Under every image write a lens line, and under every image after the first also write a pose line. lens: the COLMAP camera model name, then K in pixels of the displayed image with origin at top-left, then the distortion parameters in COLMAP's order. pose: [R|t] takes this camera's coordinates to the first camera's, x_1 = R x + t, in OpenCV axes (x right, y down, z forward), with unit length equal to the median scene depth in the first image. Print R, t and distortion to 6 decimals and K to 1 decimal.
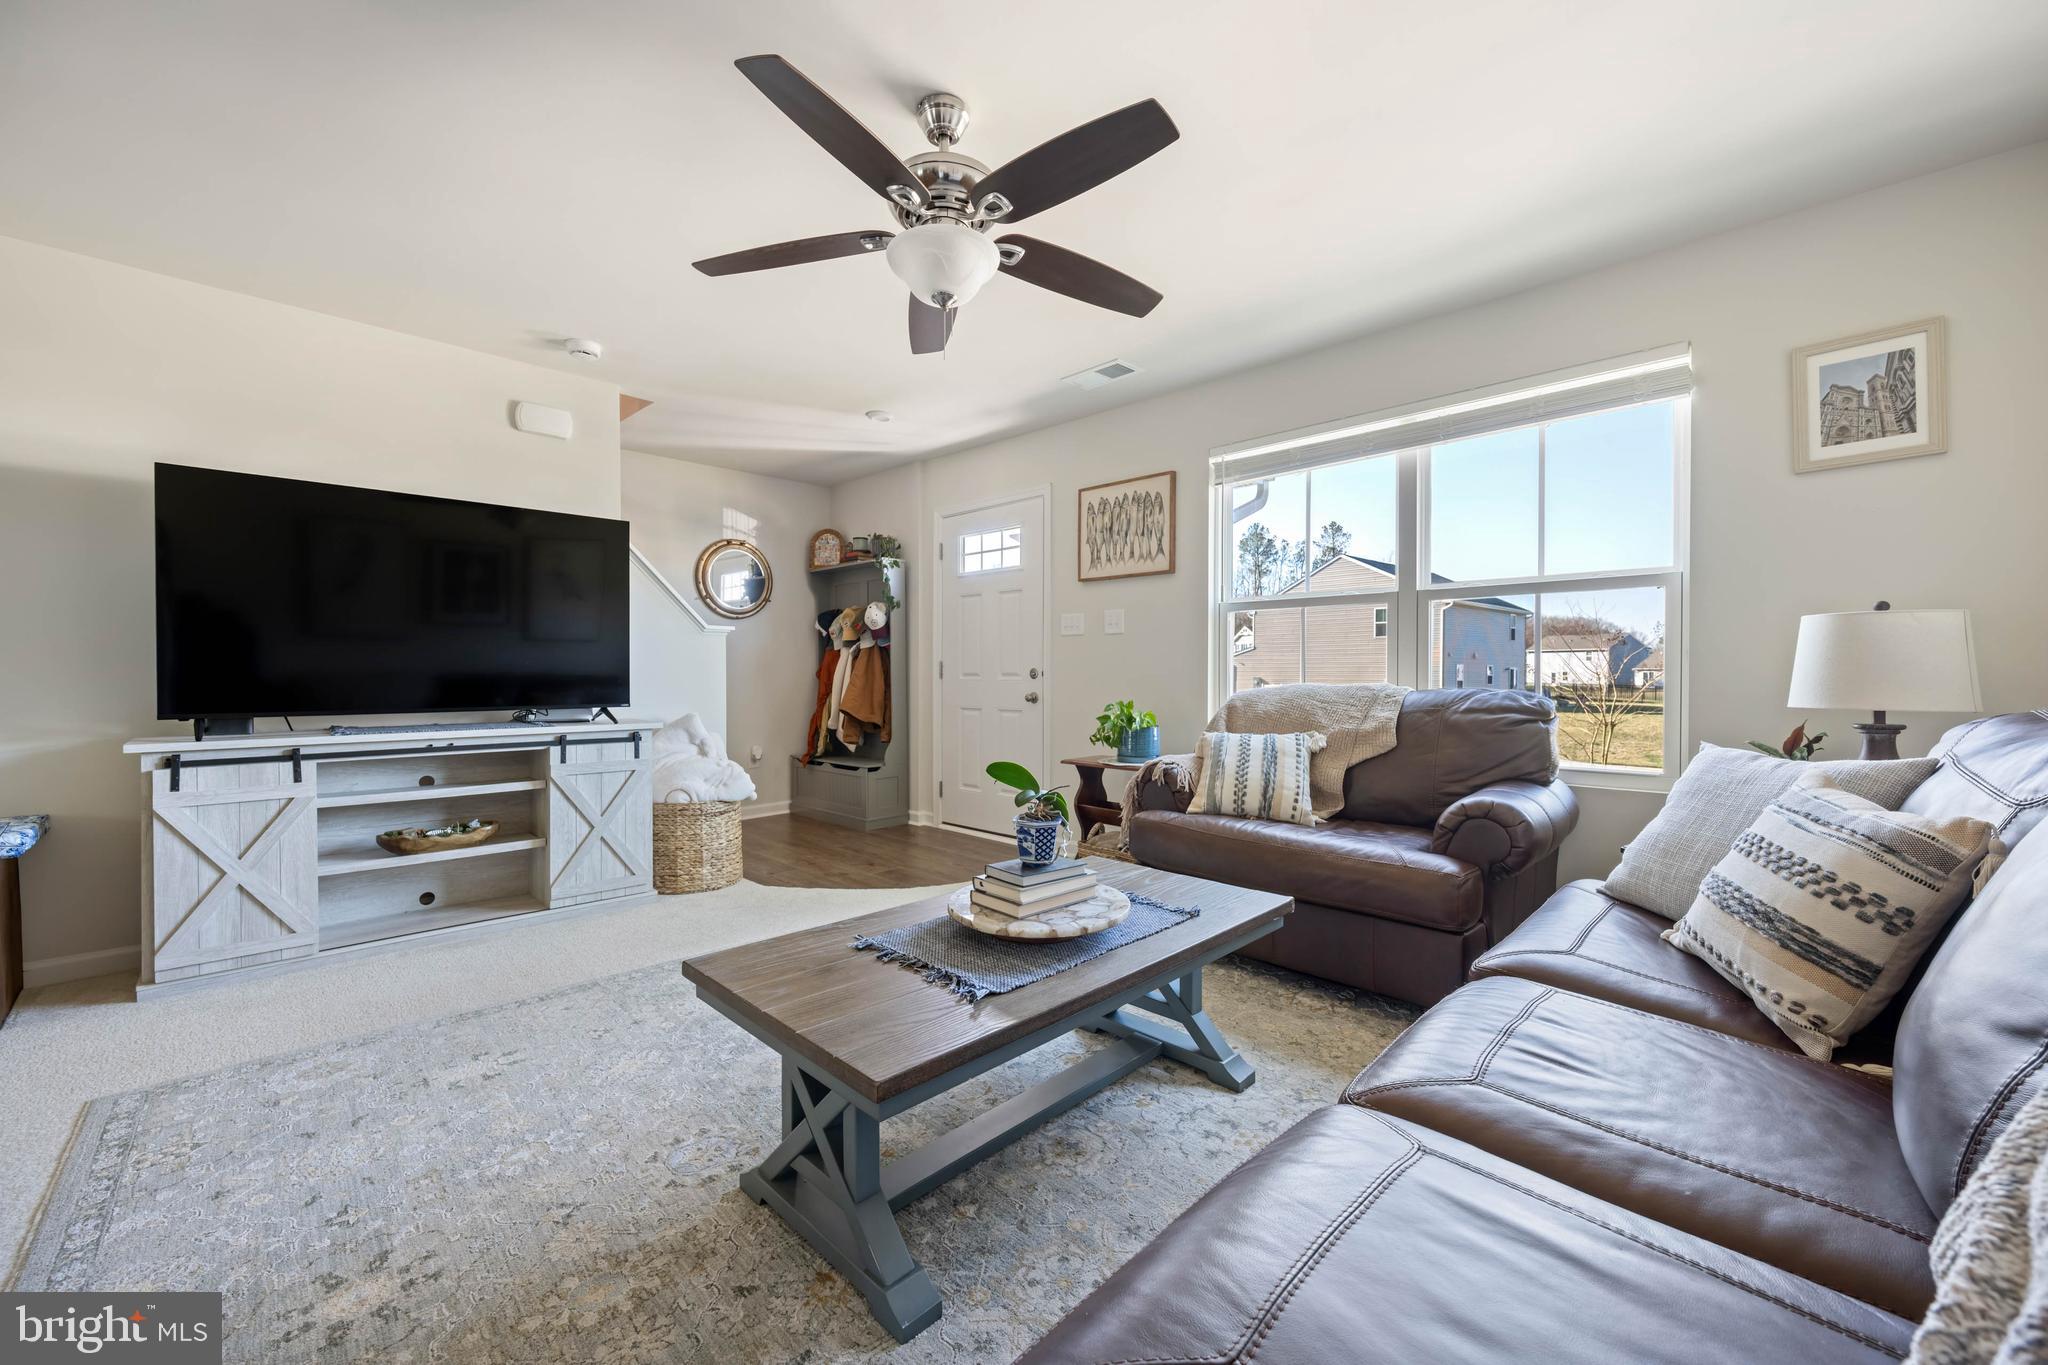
lens RADIAL K [[803.6, 0, 1027.1], [0, 803.6, 682.4], [0, 0, 1]] dist [0.006199, -0.001431]
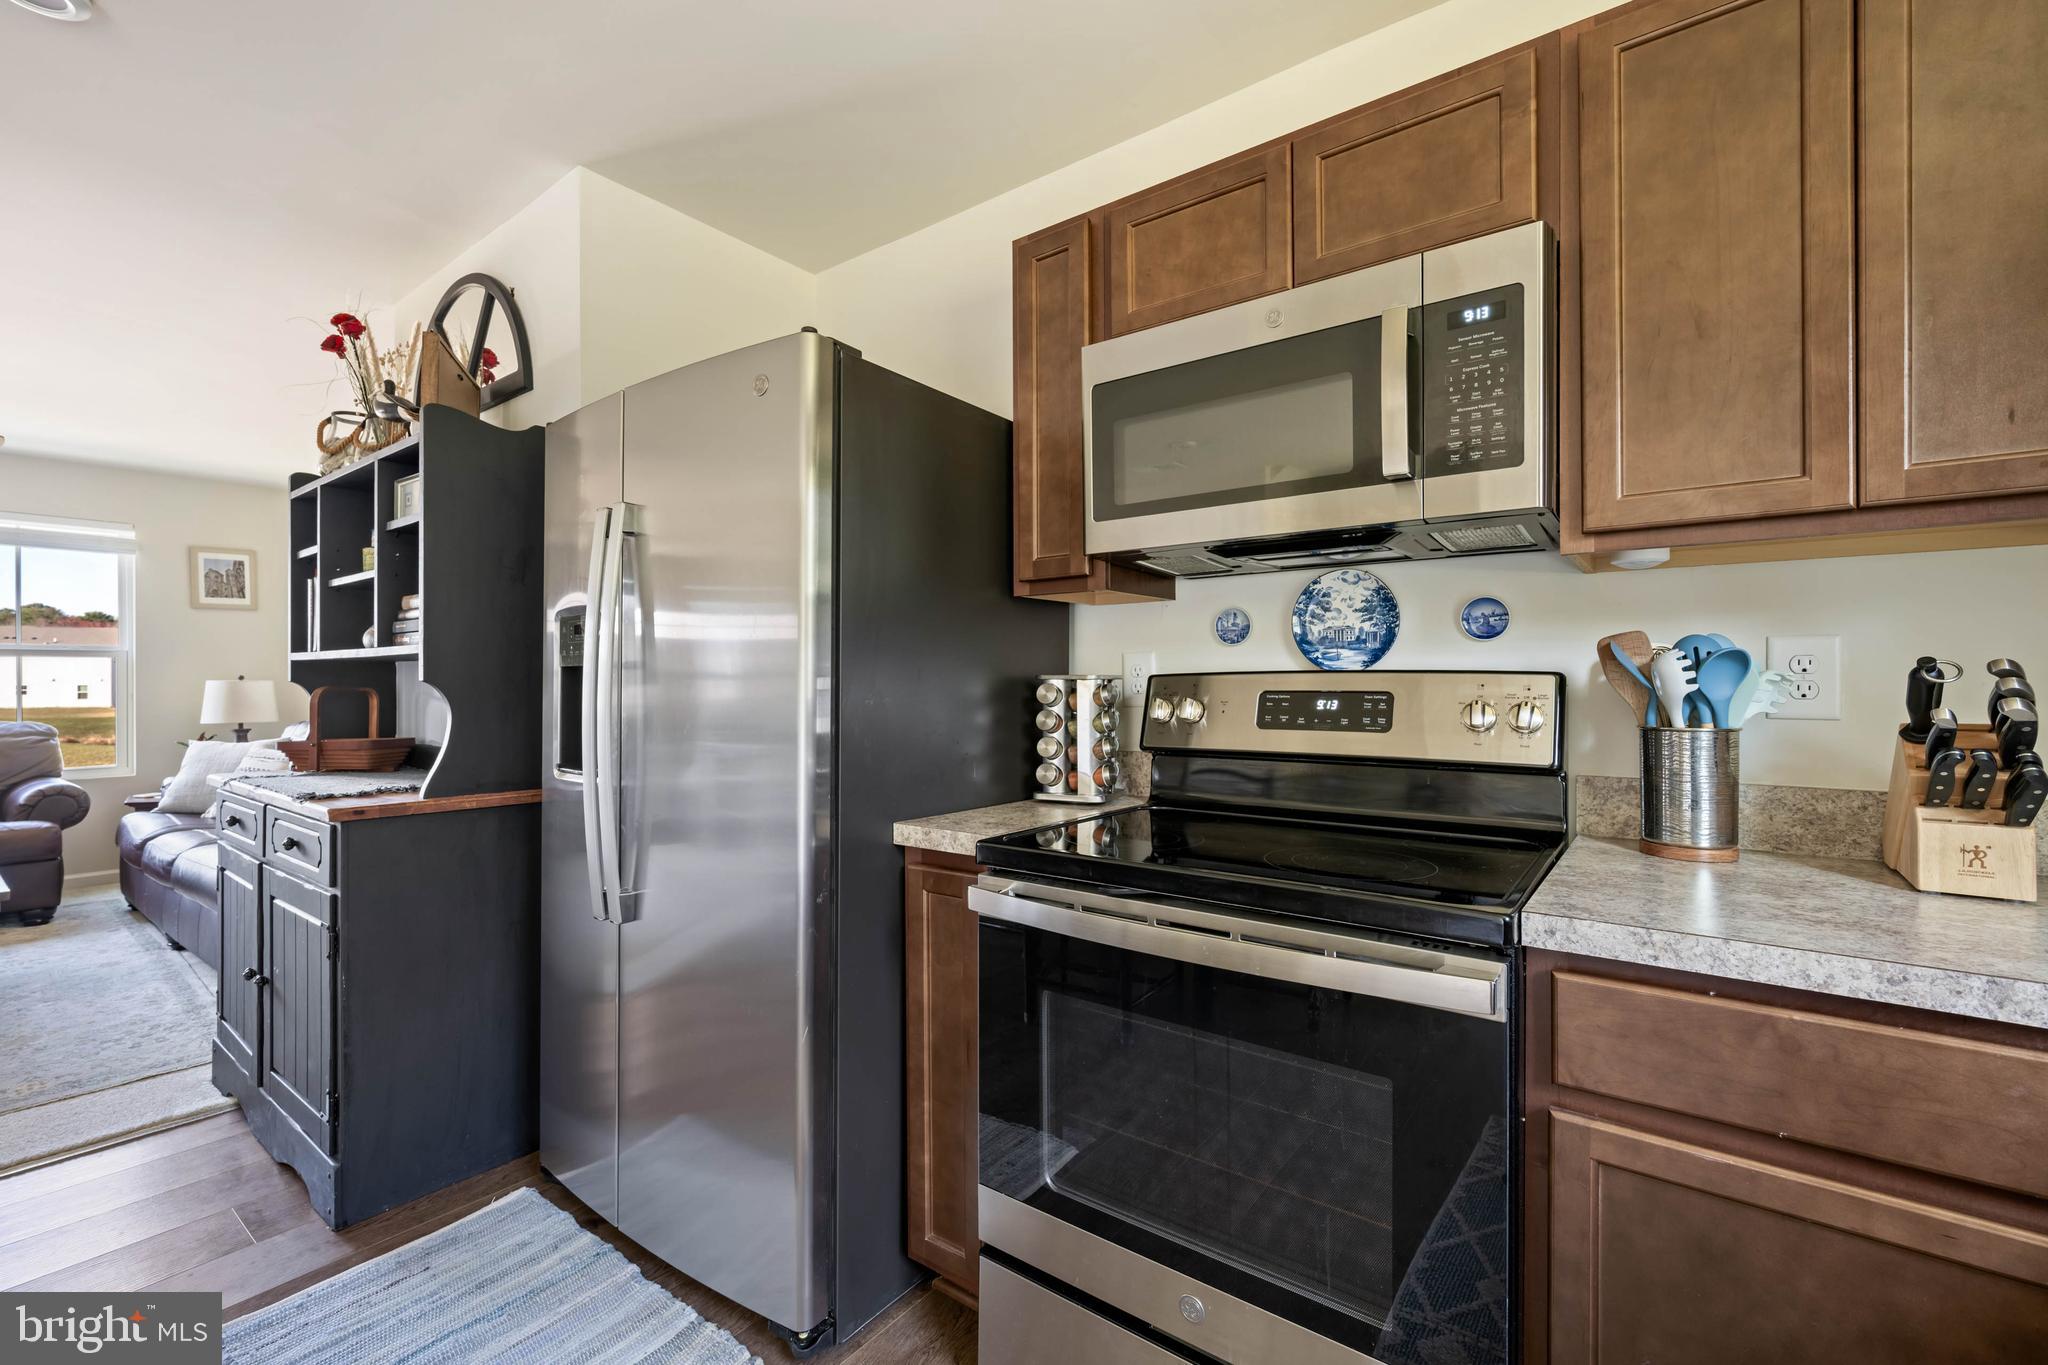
lens RADIAL K [[875.3, 0, 983.3], [0, 875.3, 681.4], [0, 0, 1]] dist [0.000632, 0.000465]
pose [[-0.099845, 0.004191, 0.994994, -0.934705], [0.017938, 0.999836, -0.002412, -0.022668], [-0.994841, 0.017607, -0.099904, -0.486219]]
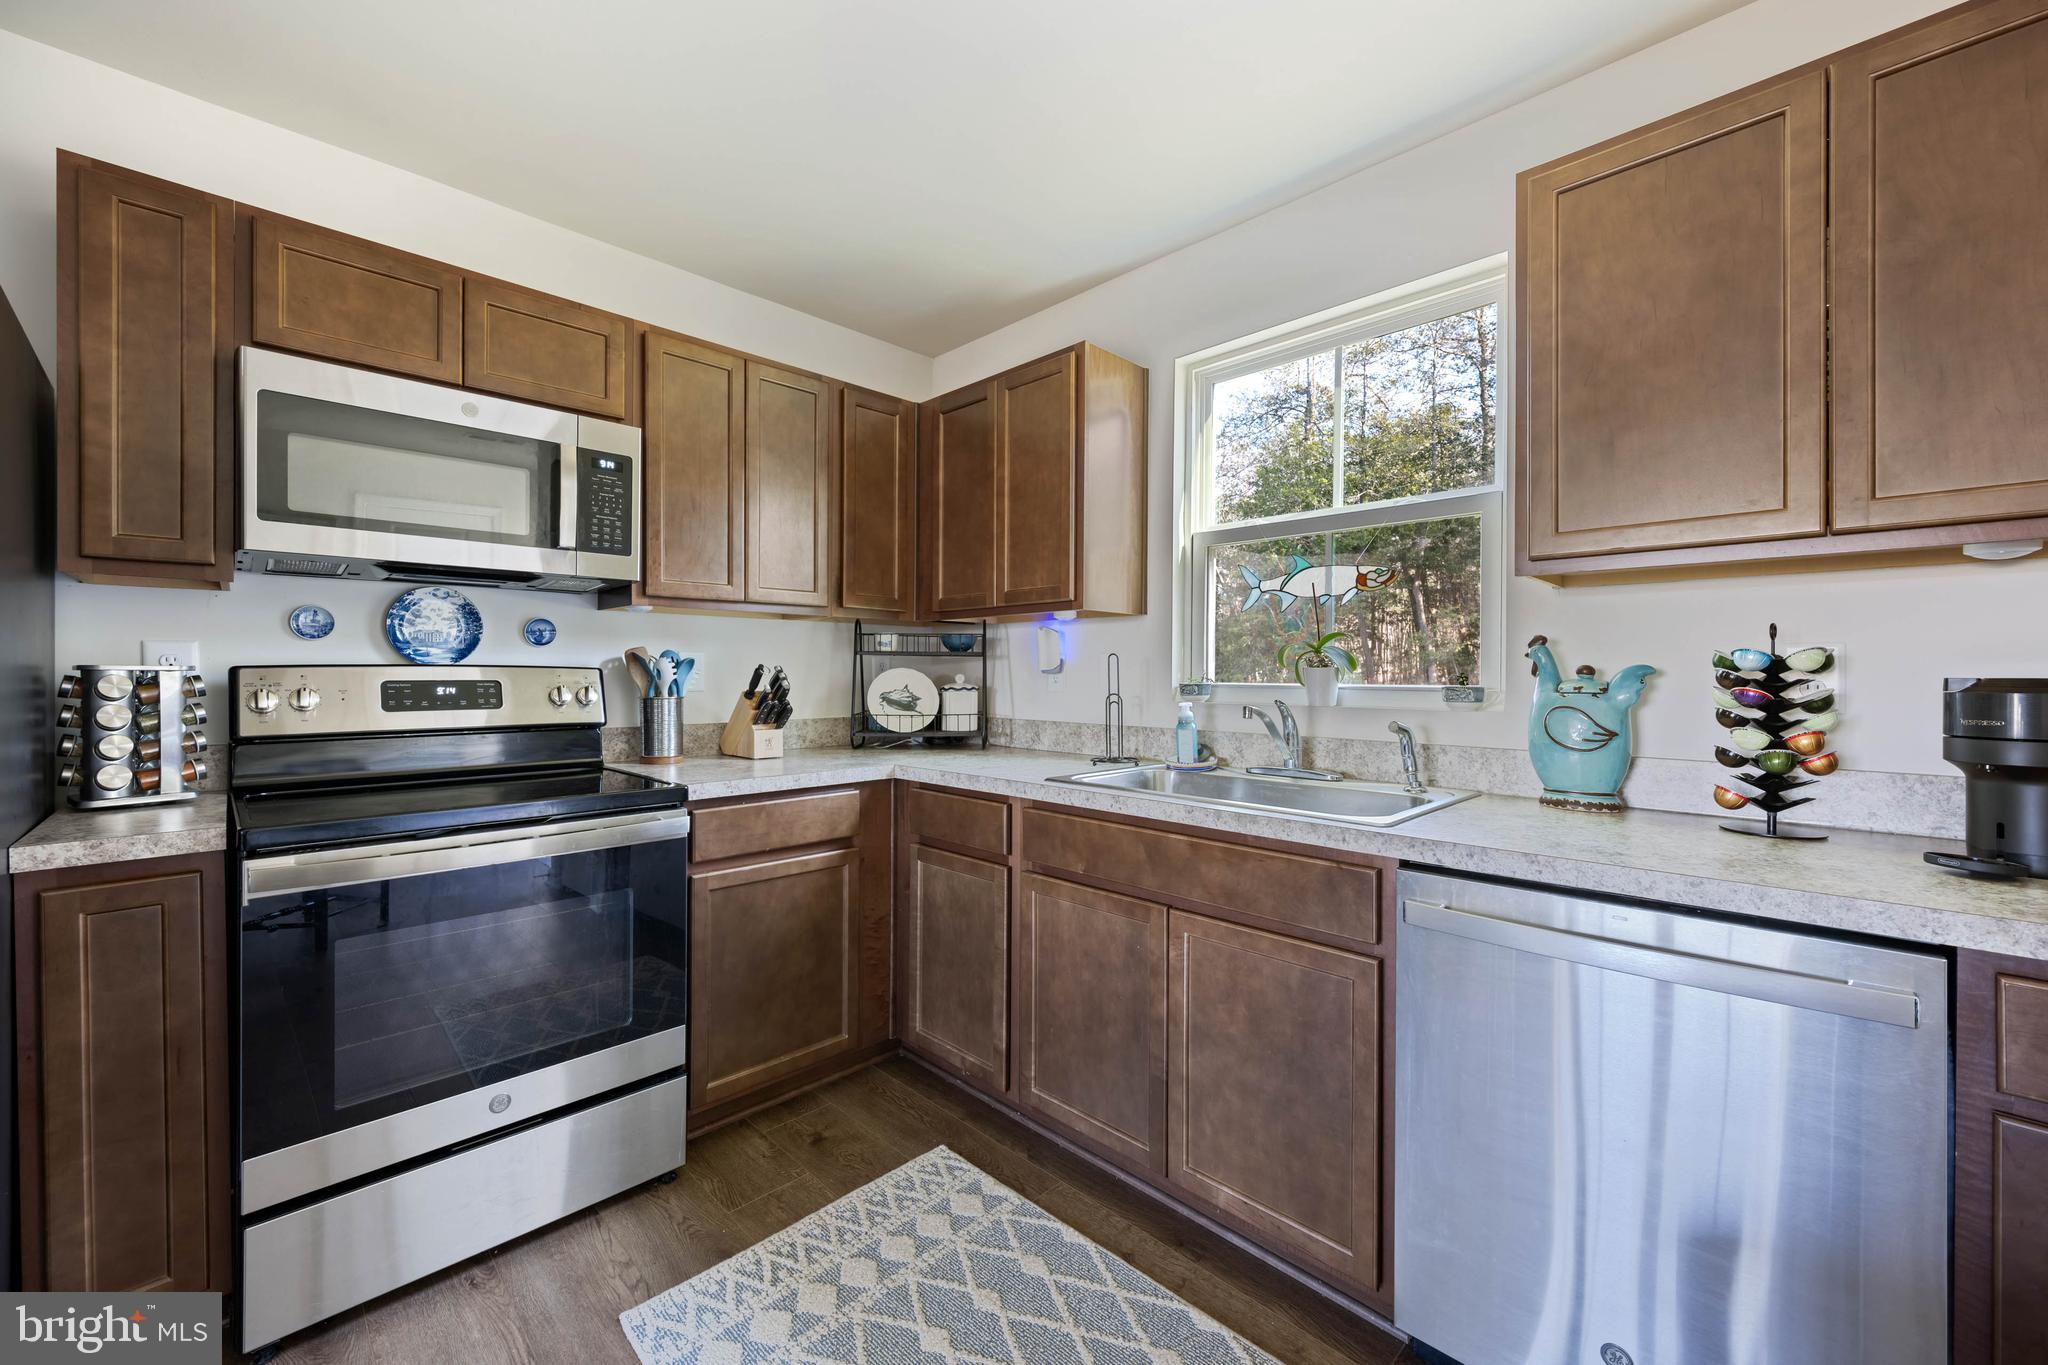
lens RADIAL K [[803.6, 0, 1024.1], [0, 803.6, 673.7], [0, 0, 1]] dist [0.006199, -0.001431]
pose [[-0.999766, -0.002160, 0.021542, -0.911844], [-0.001739, 0.999807, 0.019560, -0.031361], [-0.021580, 0.019518, -0.999577, -0.169750]]
